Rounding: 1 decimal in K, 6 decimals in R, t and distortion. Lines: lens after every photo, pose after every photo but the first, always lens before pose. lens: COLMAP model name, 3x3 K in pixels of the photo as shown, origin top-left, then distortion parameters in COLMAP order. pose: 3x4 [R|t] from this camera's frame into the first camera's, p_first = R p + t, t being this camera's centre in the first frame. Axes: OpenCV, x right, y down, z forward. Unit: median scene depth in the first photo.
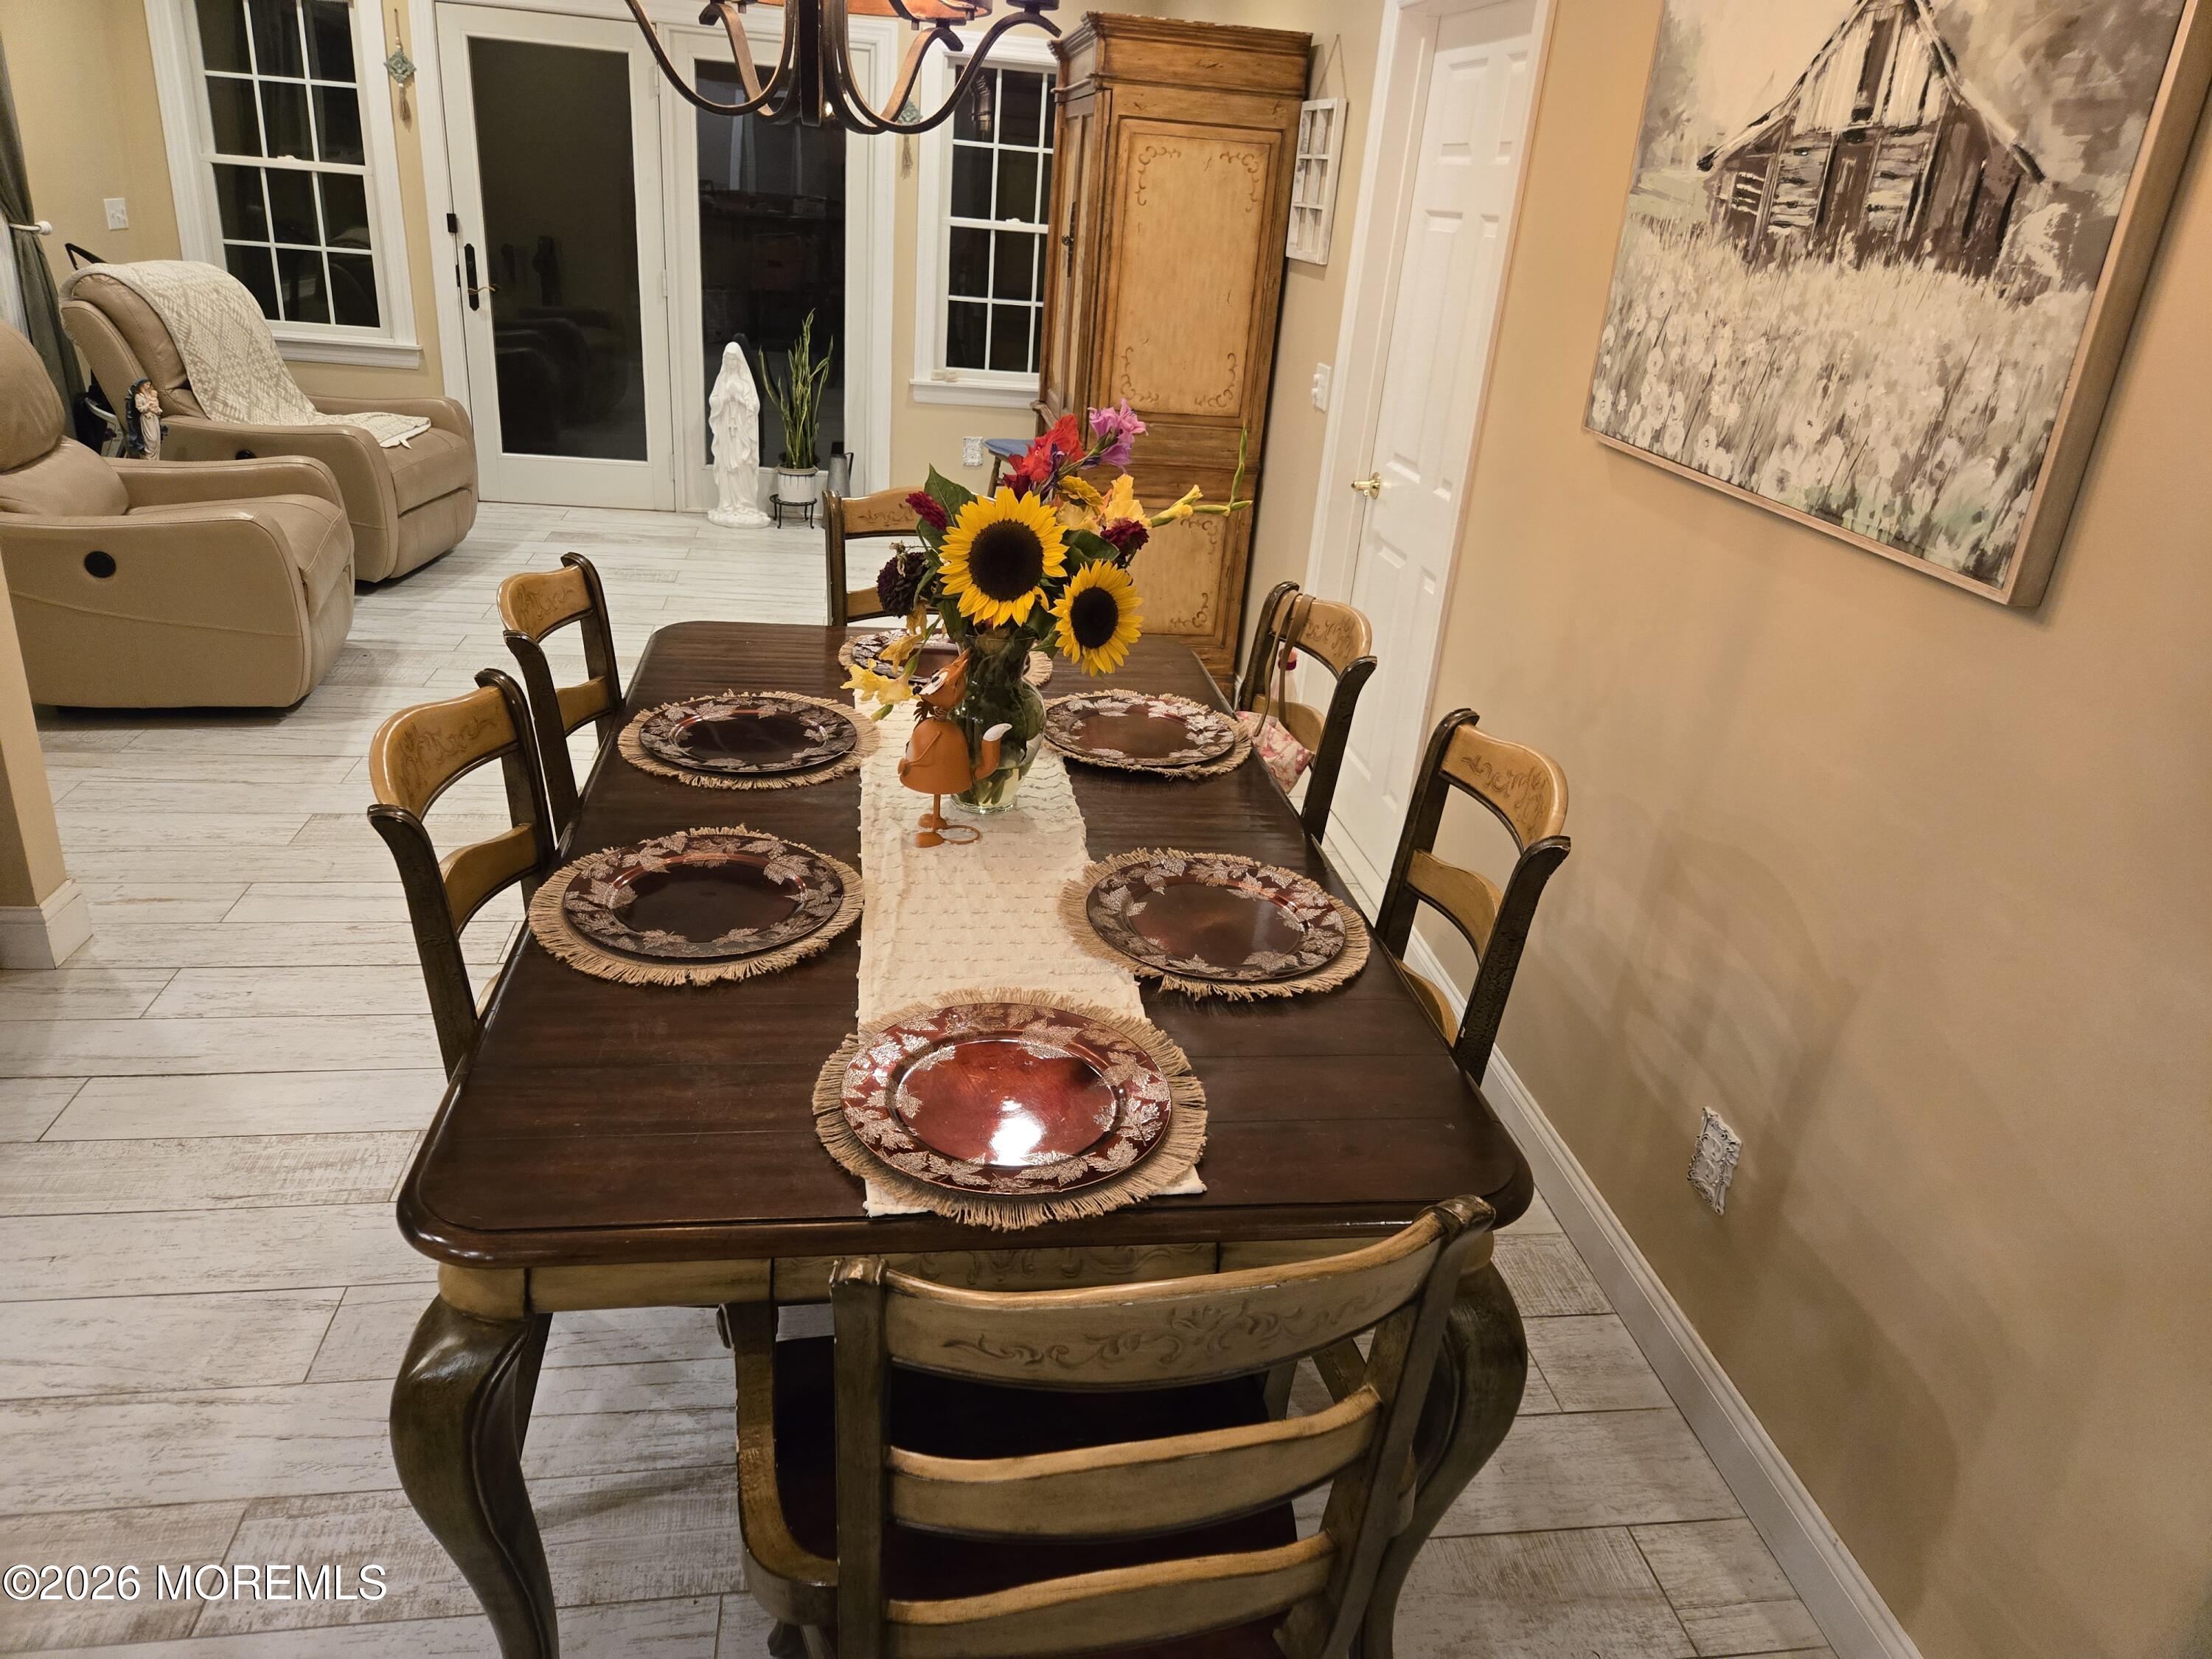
lens RADIAL K [[1476.5, 0, 1100.1], [0, 1476.5, 811.7], [0, 0, 1]] dist [0.068960, -0.056679]
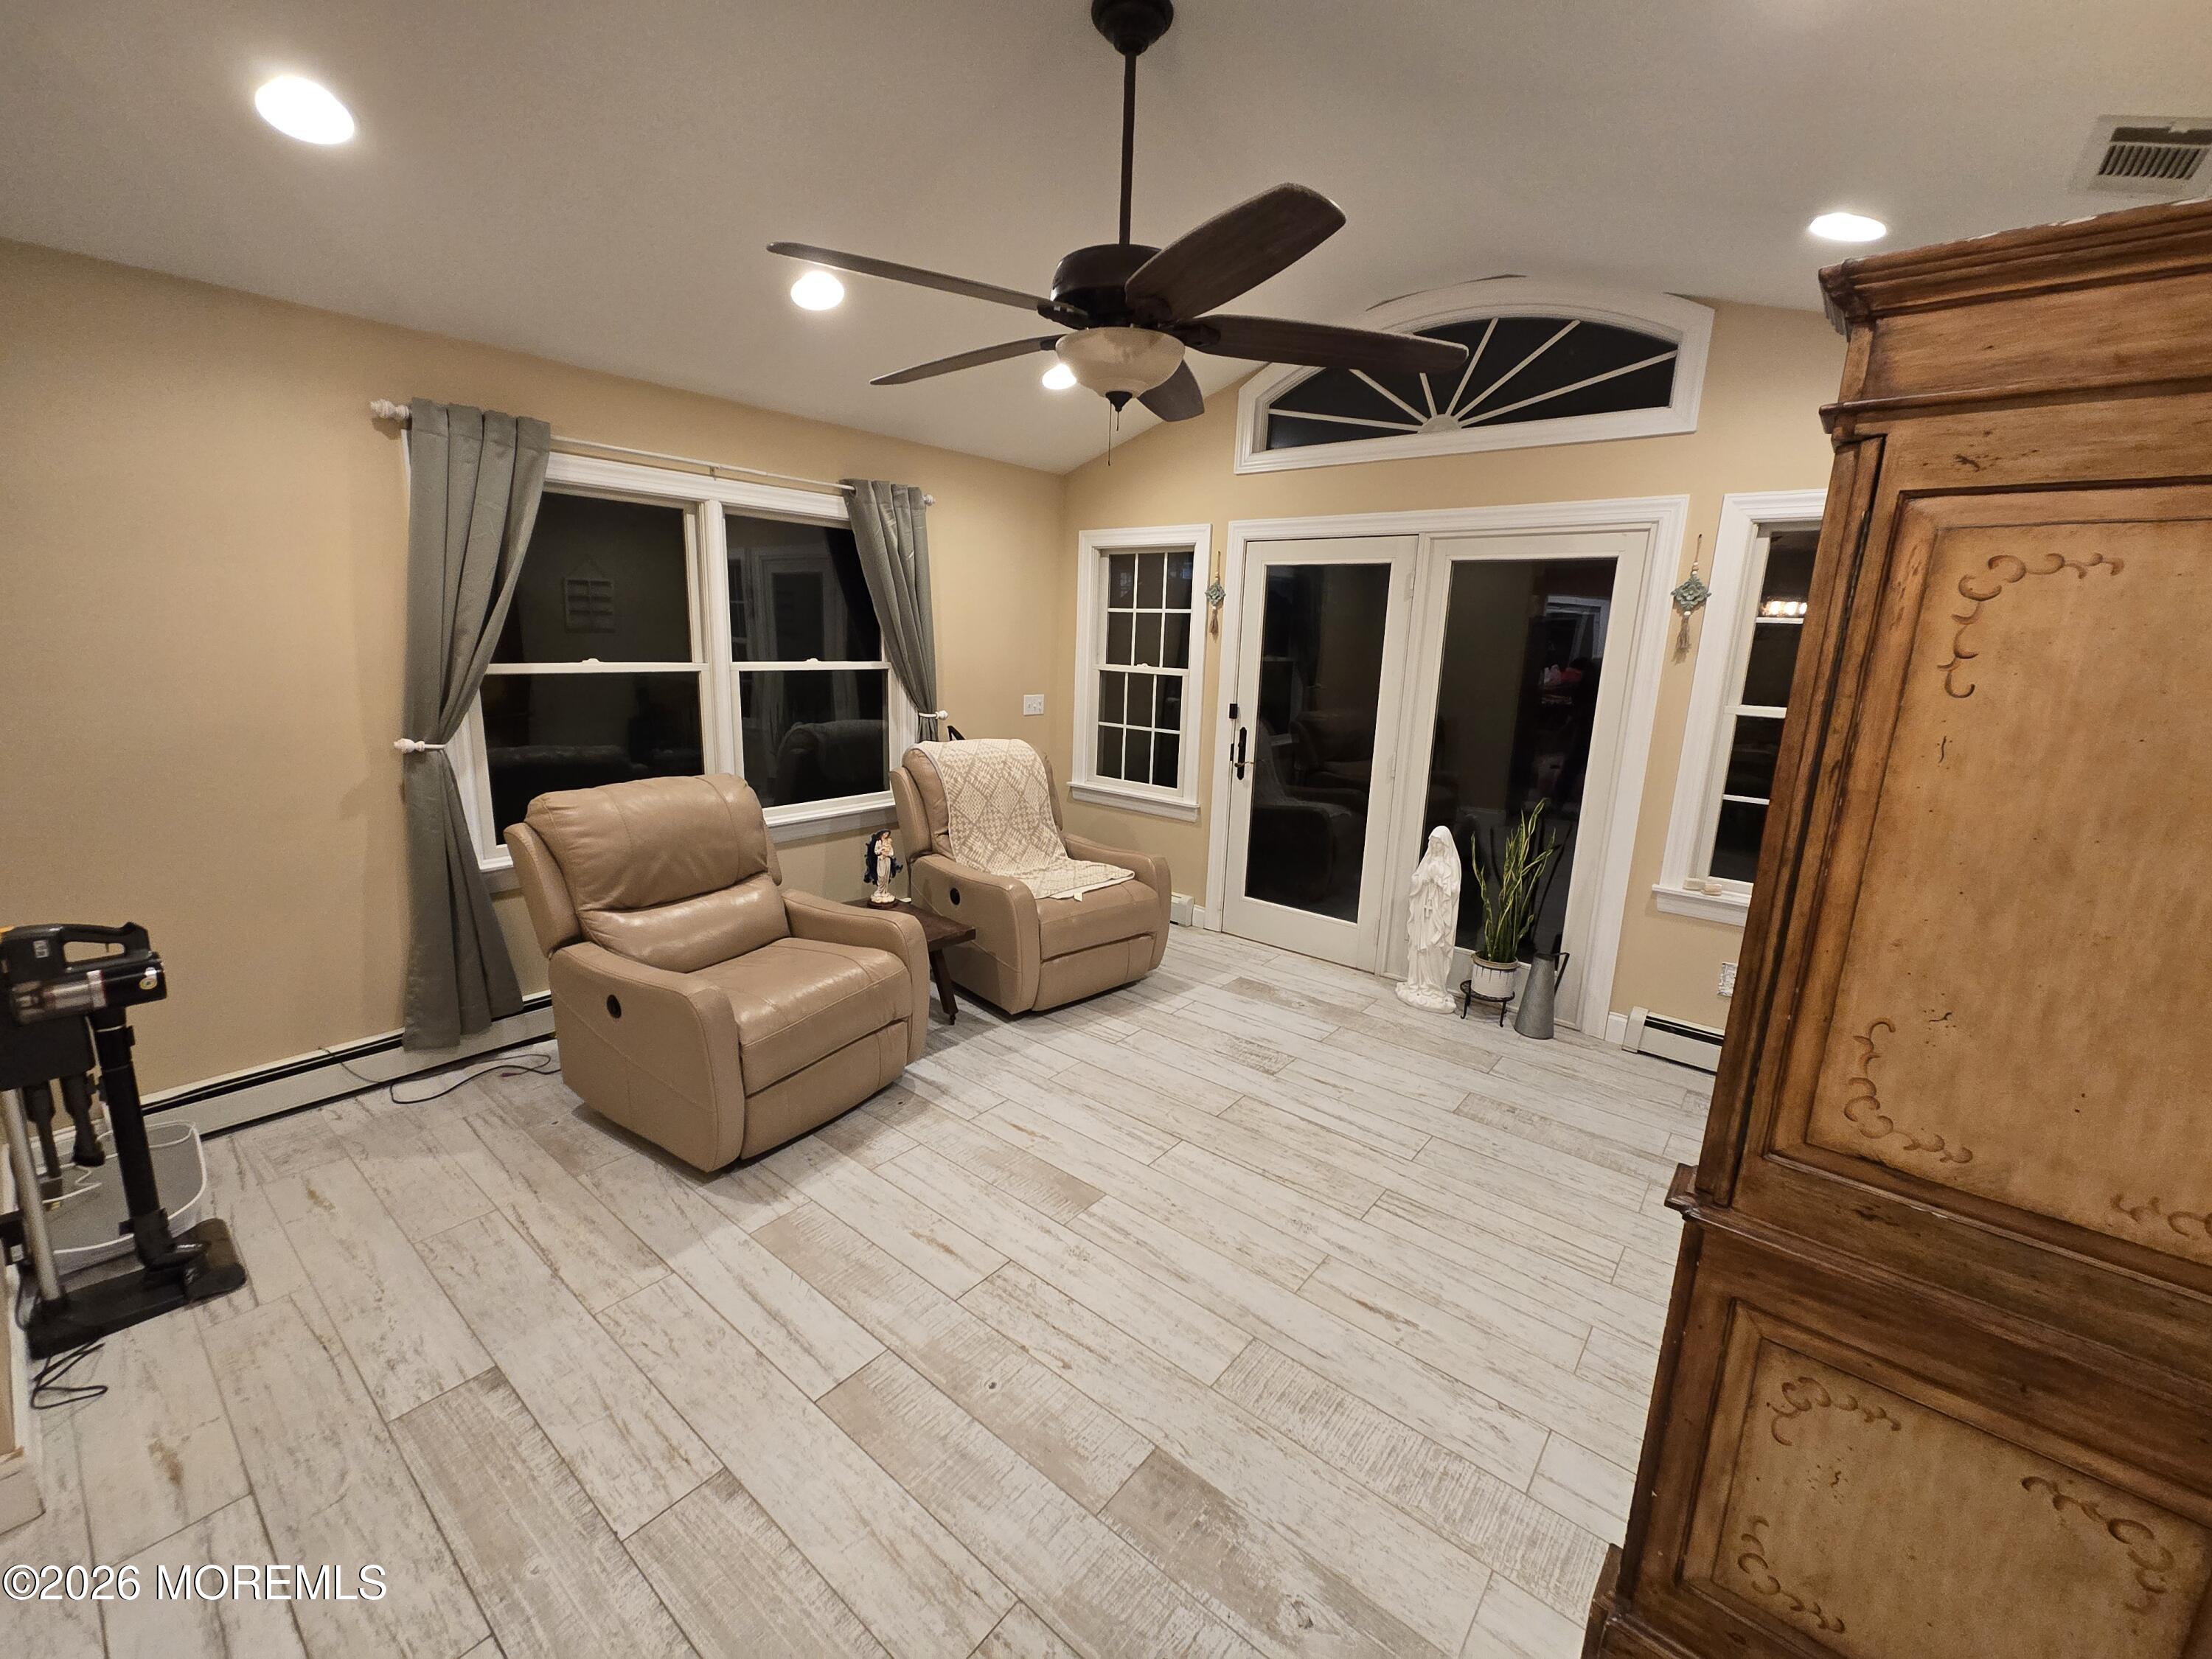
lens RADIAL K [[907.7, 0, 1100.3], [0, 907.7, 819.8], [0, 0, 1]] dist [0.001623, 0.000245]
pose [[0.670793, 0.098027, -0.735138, 0.038213], [-0.272394, 0.954513, -0.121272, -0.197669], [0.689811, 0.281595, 0.666982, 0.480373]]
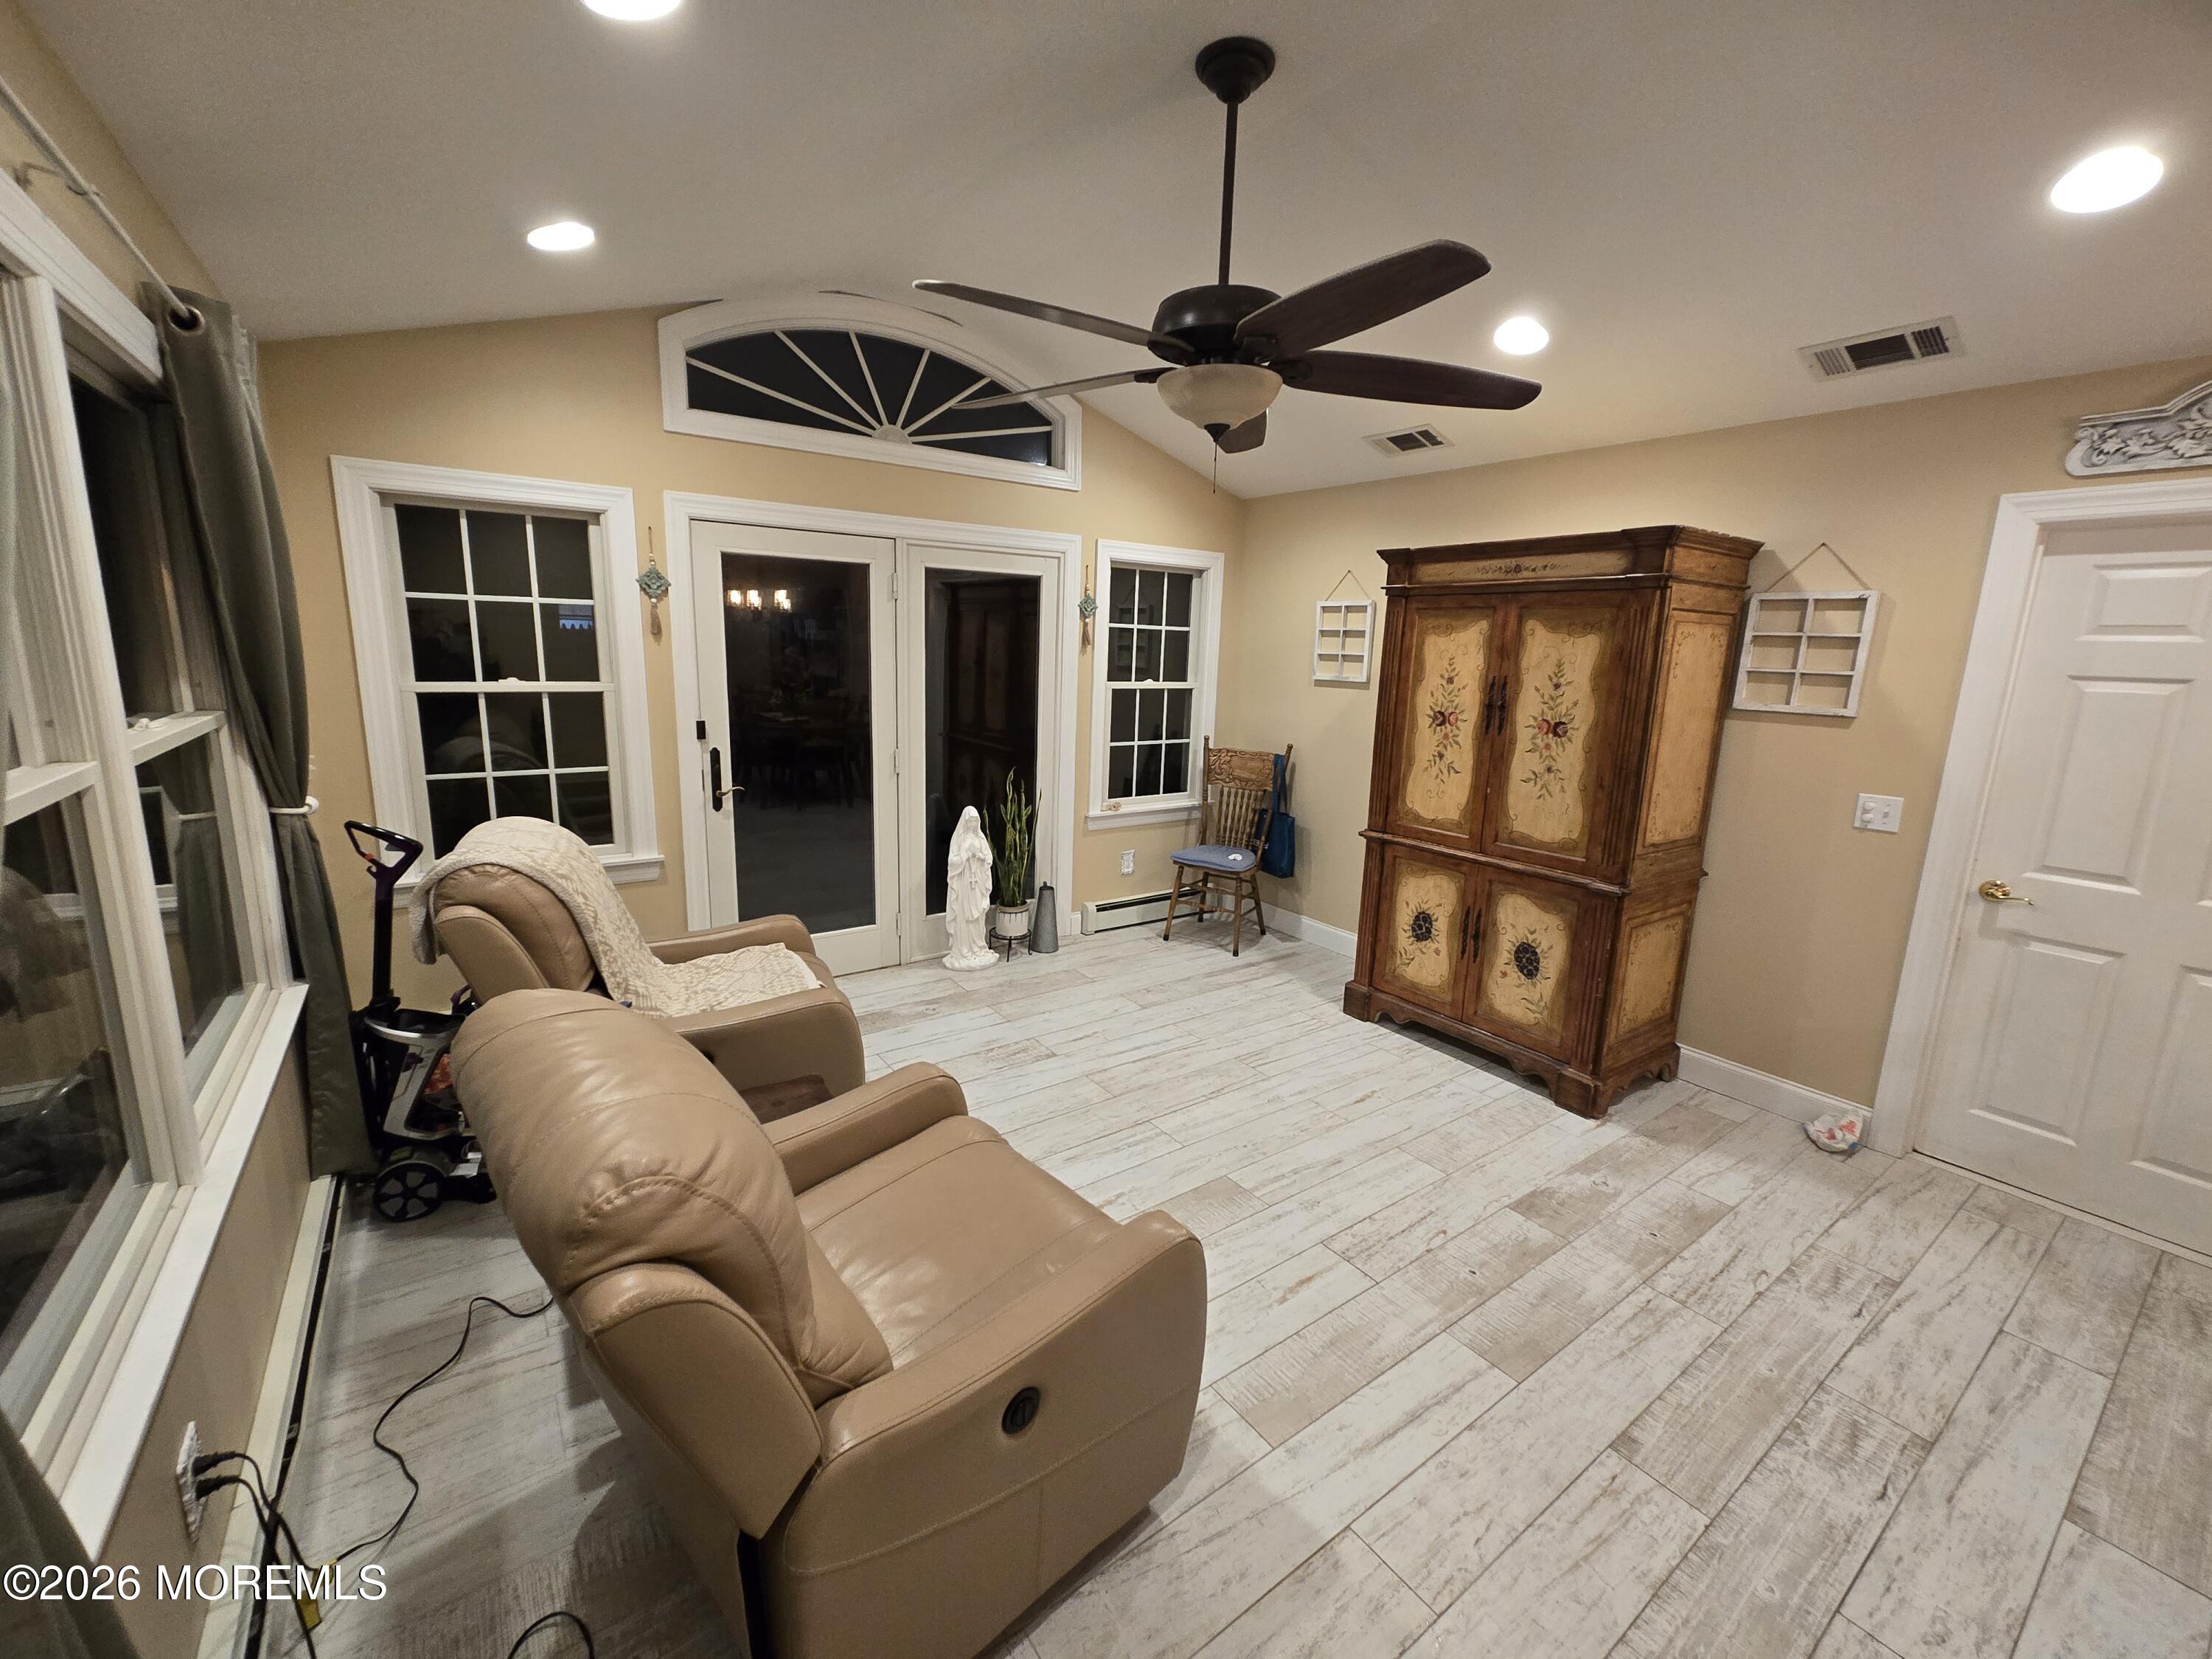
lens RADIAL K [[901.7, 0, 1097.1], [0, 901.7, 825.5], [0, 0, 1]] dist [-0.003648, -0.000520]
pose [[0.890775, -0.139245, 0.432586, -0.474976], [0.214291, 0.968129, -0.129635, -0.207693], [-0.400748, 0.208174, 0.892224, 0.402408]]
